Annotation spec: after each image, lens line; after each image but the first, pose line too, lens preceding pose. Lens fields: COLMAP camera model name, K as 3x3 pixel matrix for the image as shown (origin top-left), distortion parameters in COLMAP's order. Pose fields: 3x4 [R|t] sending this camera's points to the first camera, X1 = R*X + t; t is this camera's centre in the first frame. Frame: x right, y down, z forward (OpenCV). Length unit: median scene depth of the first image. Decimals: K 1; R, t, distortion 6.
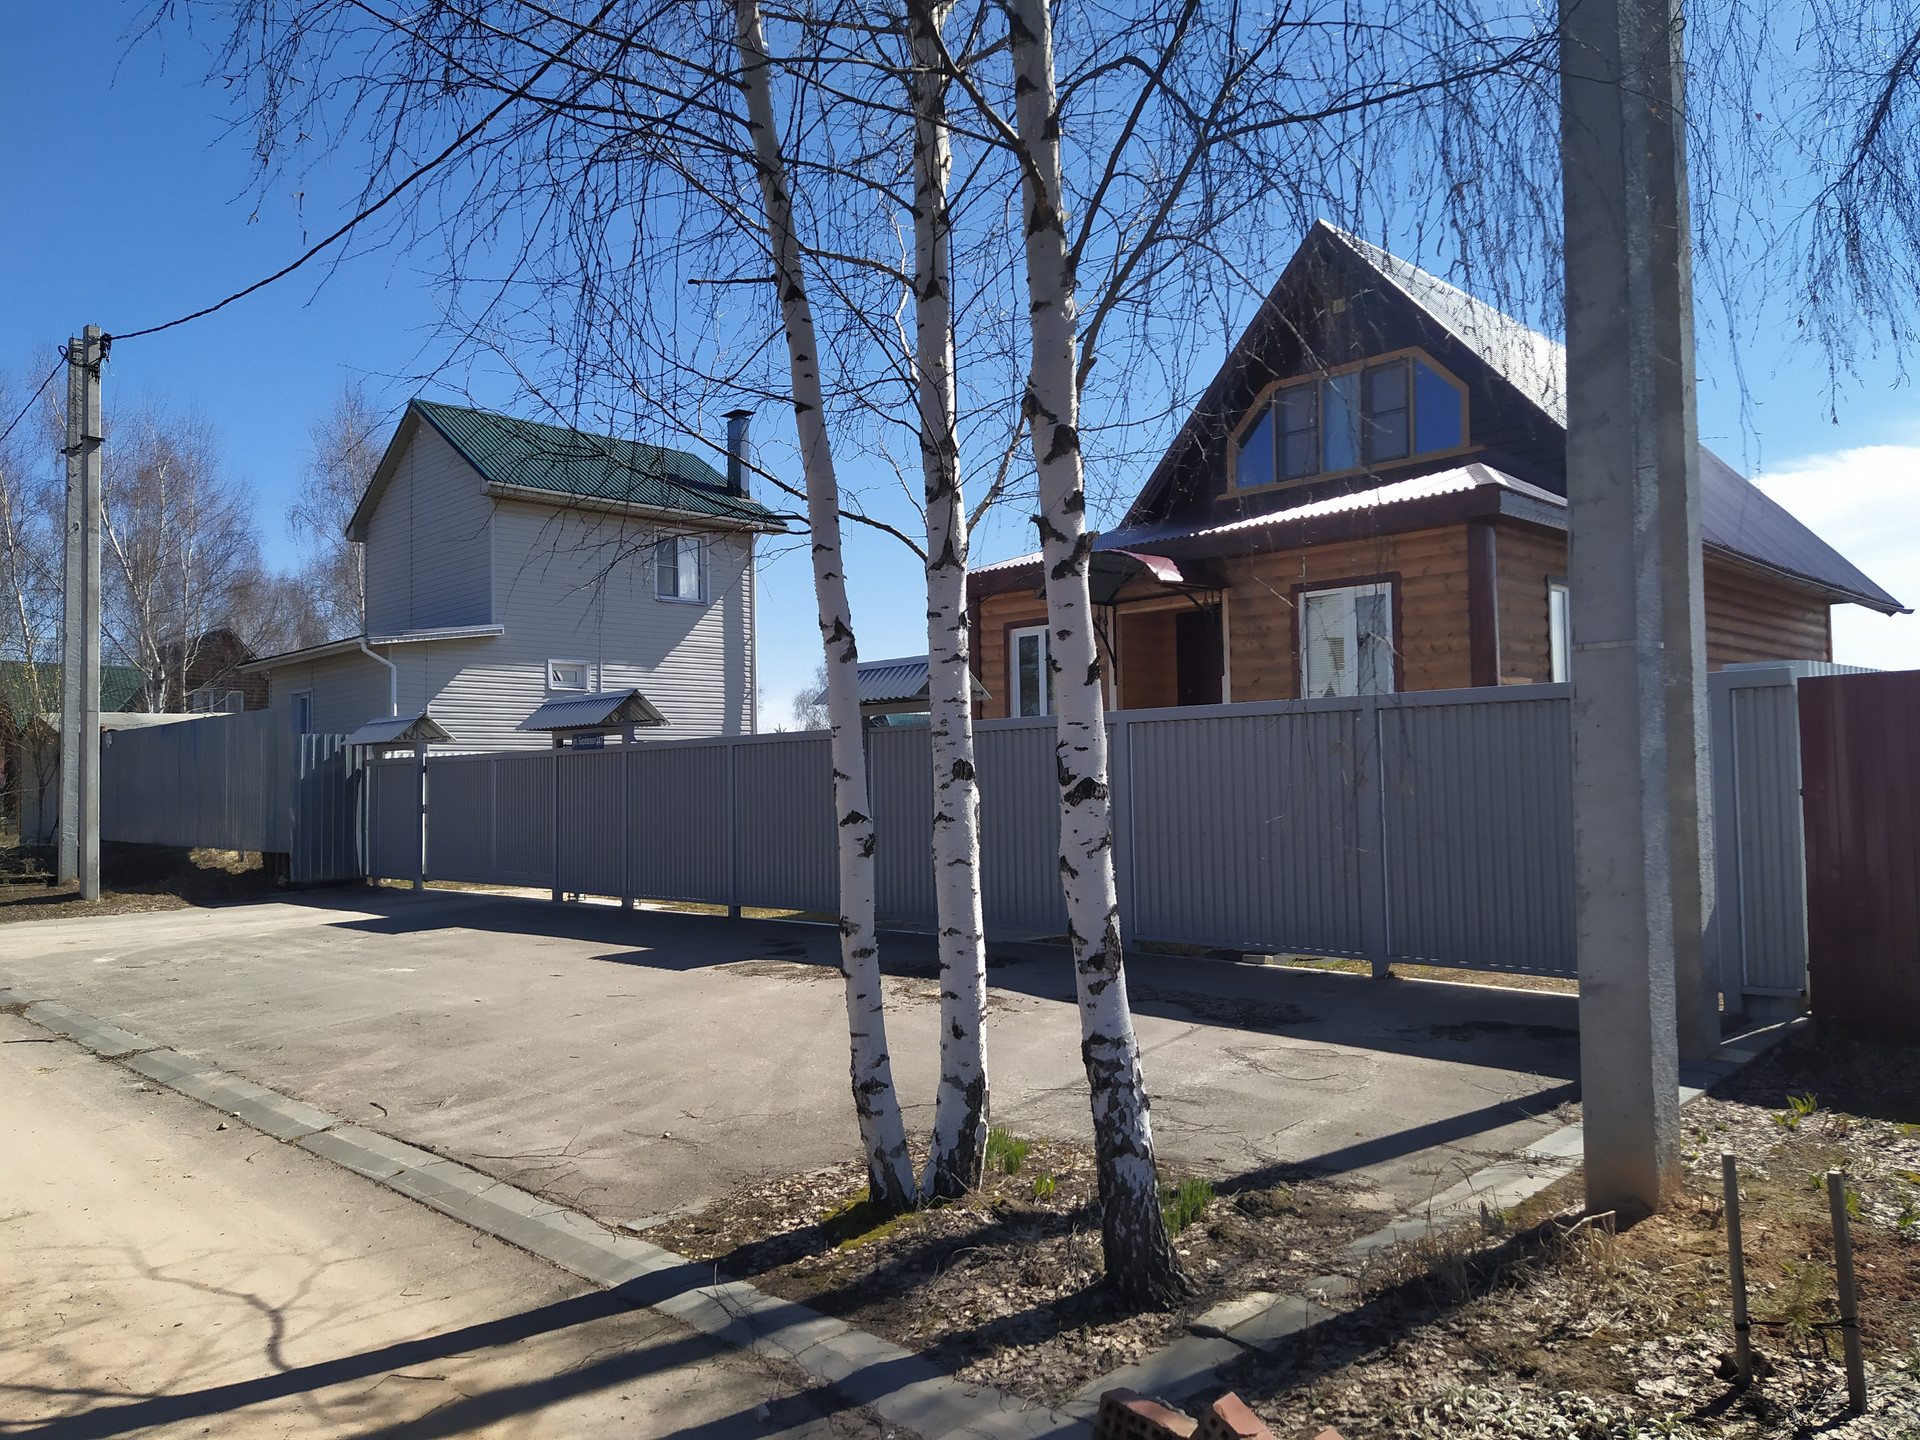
lens RADIAL K [[1455.7, 0, 985.0], [0, 1455.7, 639.5], [0, 0, 1]] dist [0.065751, -0.078610]
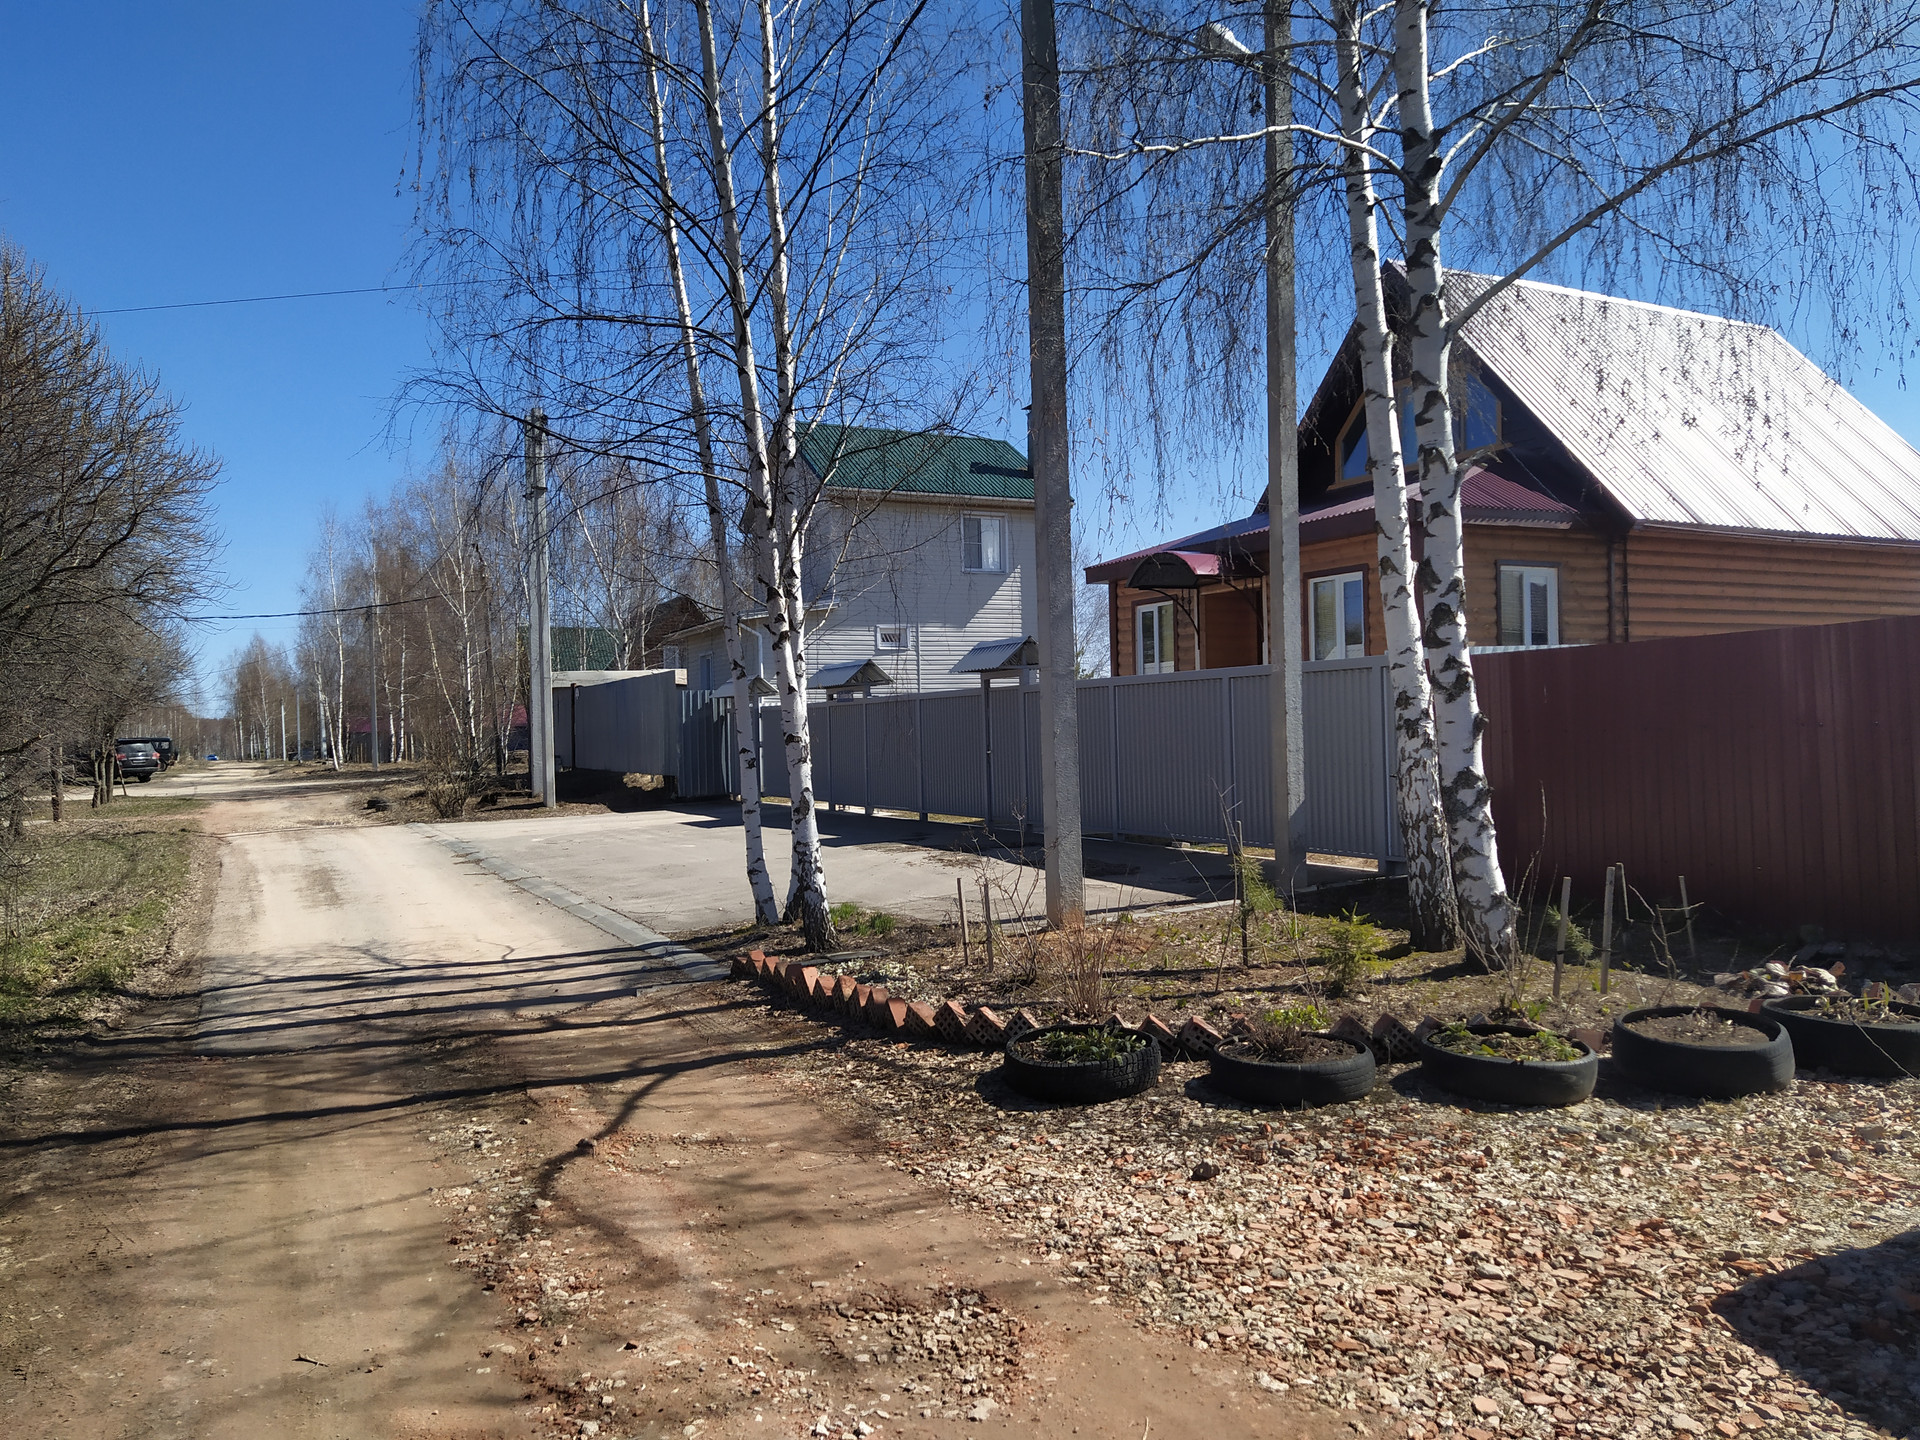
lens RADIAL K [[1455.7, 0, 963.1], [0, 1455.7, 718.4], [0, 0, 1]] dist [0.065751, -0.078610]
pose [[0.952279, -0.008349, -0.305116, 0.261377], [0.038123, 0.995051, 0.091756, -0.032512], [0.302840, -0.099009, 0.947884, -0.278567]]
